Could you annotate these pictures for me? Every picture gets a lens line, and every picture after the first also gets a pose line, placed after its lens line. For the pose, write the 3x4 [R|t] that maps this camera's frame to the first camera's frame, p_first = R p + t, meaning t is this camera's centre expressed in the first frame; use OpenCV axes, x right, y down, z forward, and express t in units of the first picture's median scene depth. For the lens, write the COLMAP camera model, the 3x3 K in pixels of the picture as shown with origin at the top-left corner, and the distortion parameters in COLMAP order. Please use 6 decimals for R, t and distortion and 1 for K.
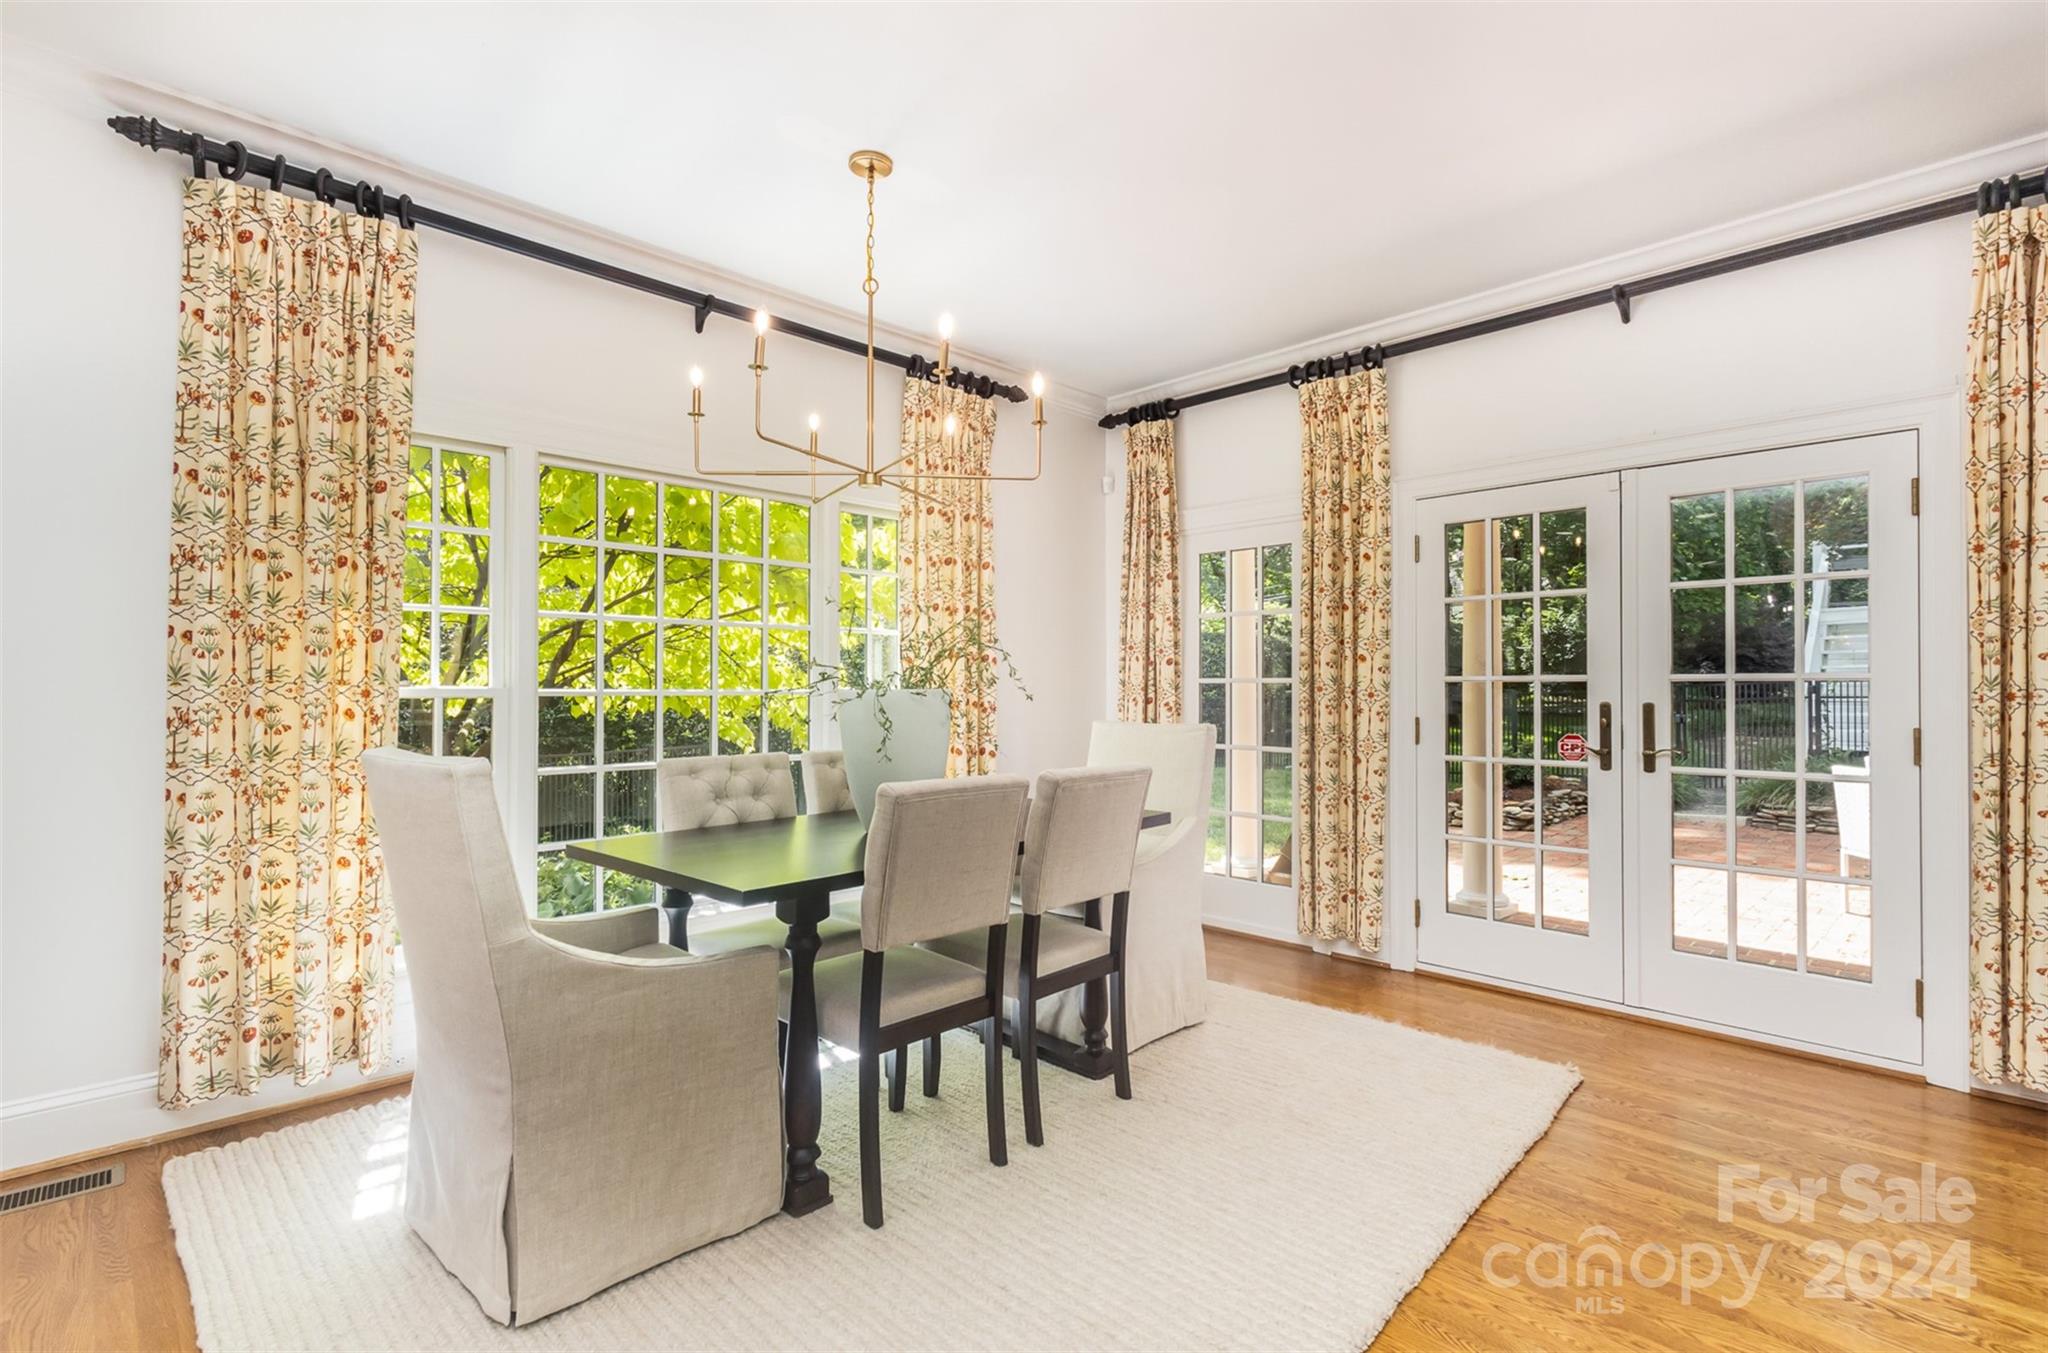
lens RADIAL K [[976.3, 0, 1015.6], [0, 976.3, 679.2], [0, 0, 1]] dist [0.004444, 0.002750]
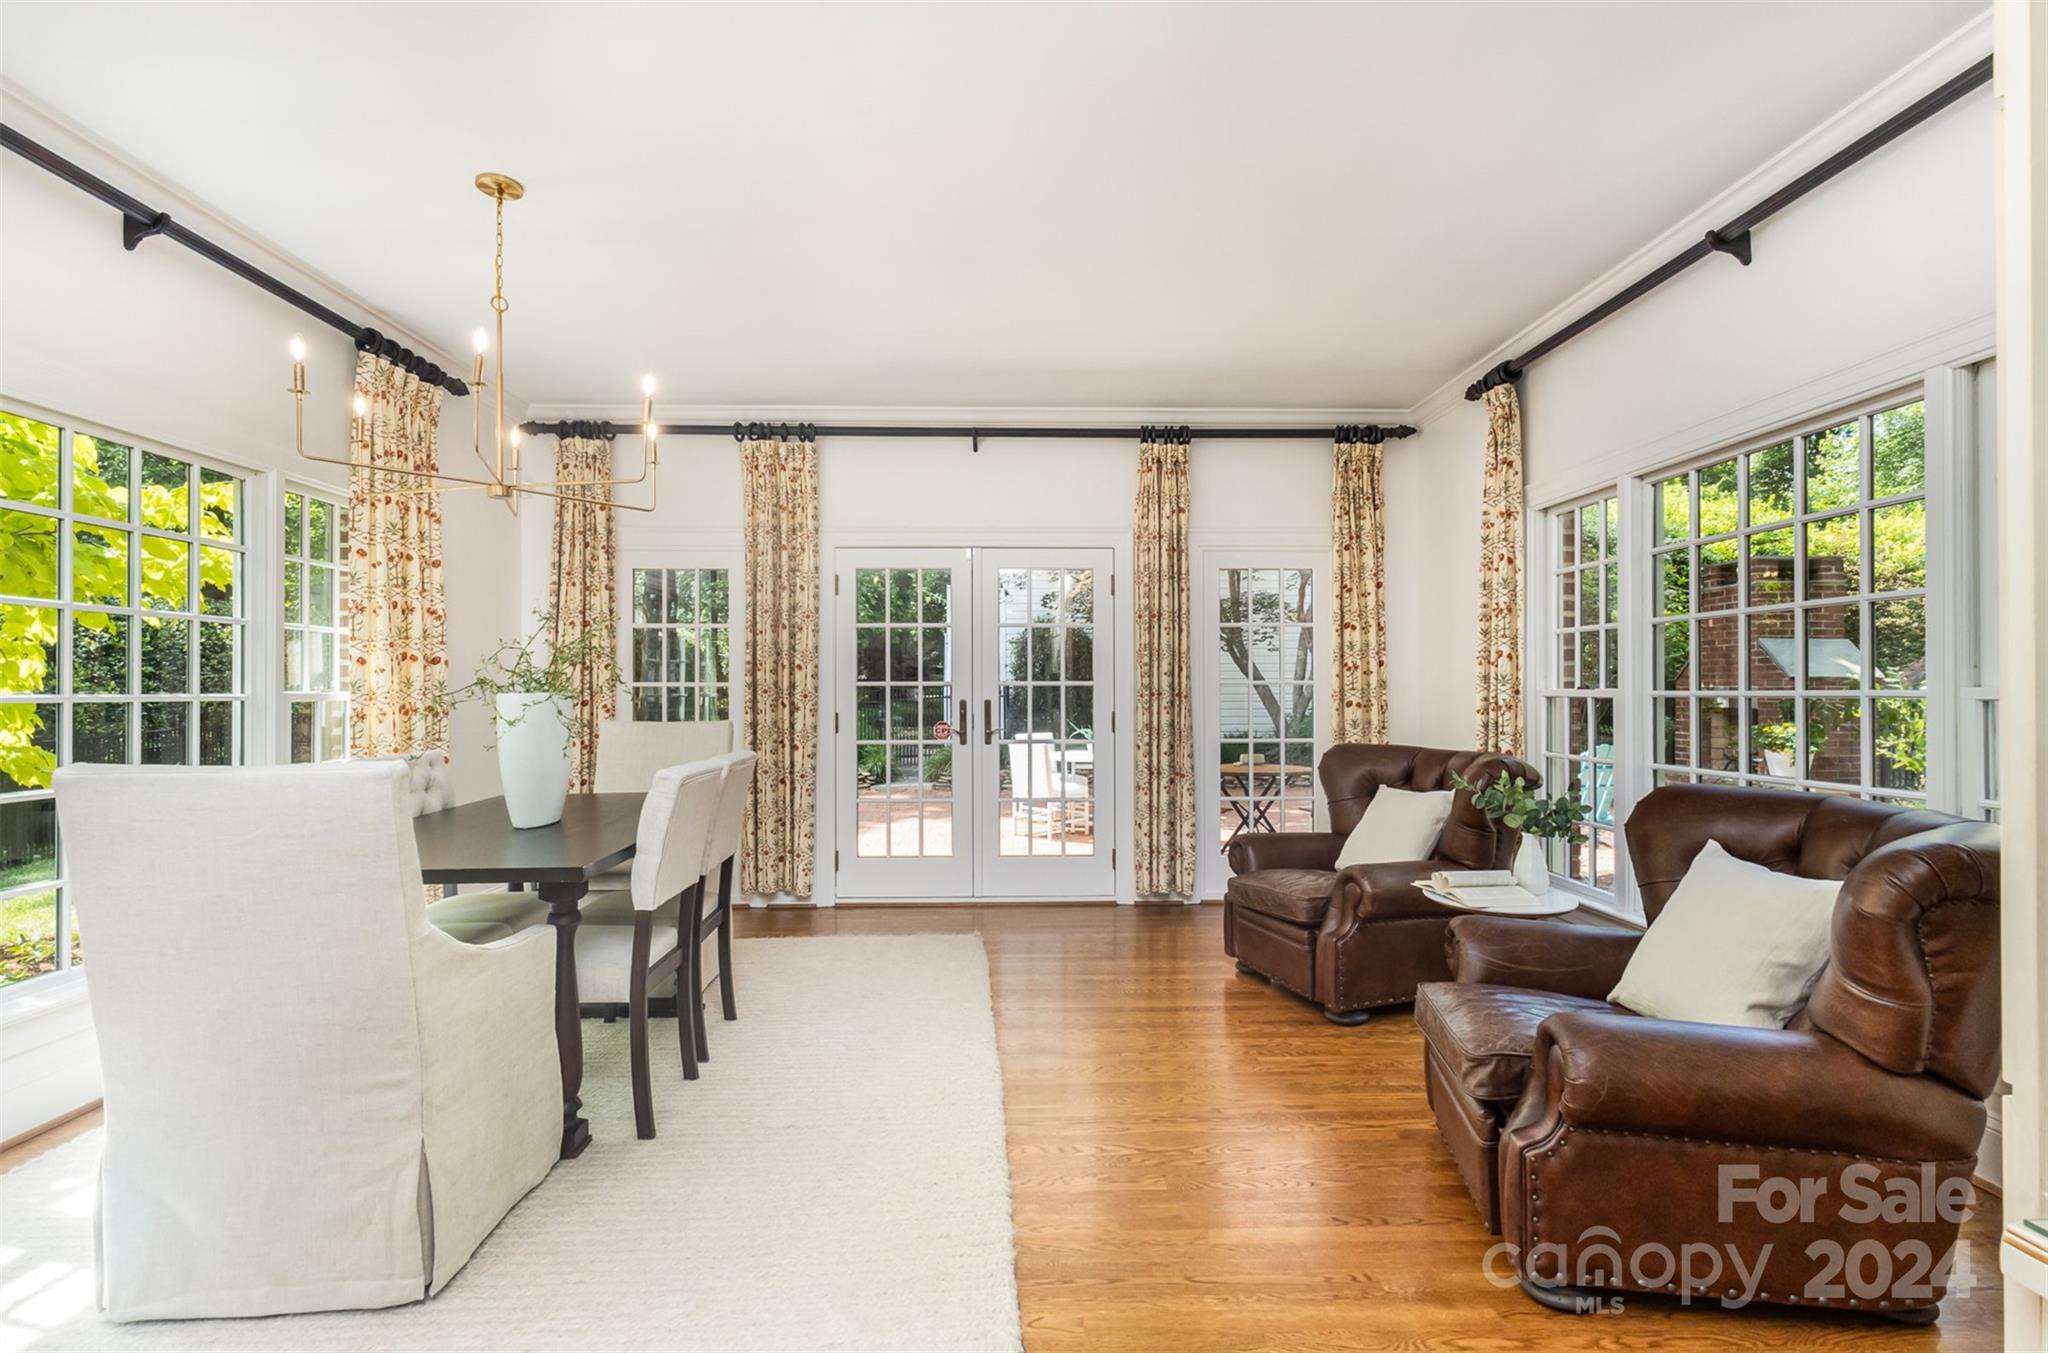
lens RADIAL K [[976.3, 0, 1035.6], [0, 976.3, 676.6], [0, 0, 1]] dist [0.004444, 0.002750]
pose [[0.673945, 0.008053, 0.738738, -0.373005], [-0.003915, 0.999965, -0.007329, -0.001080], [-0.738771, 0.002047, 0.673953, -0.084312]]
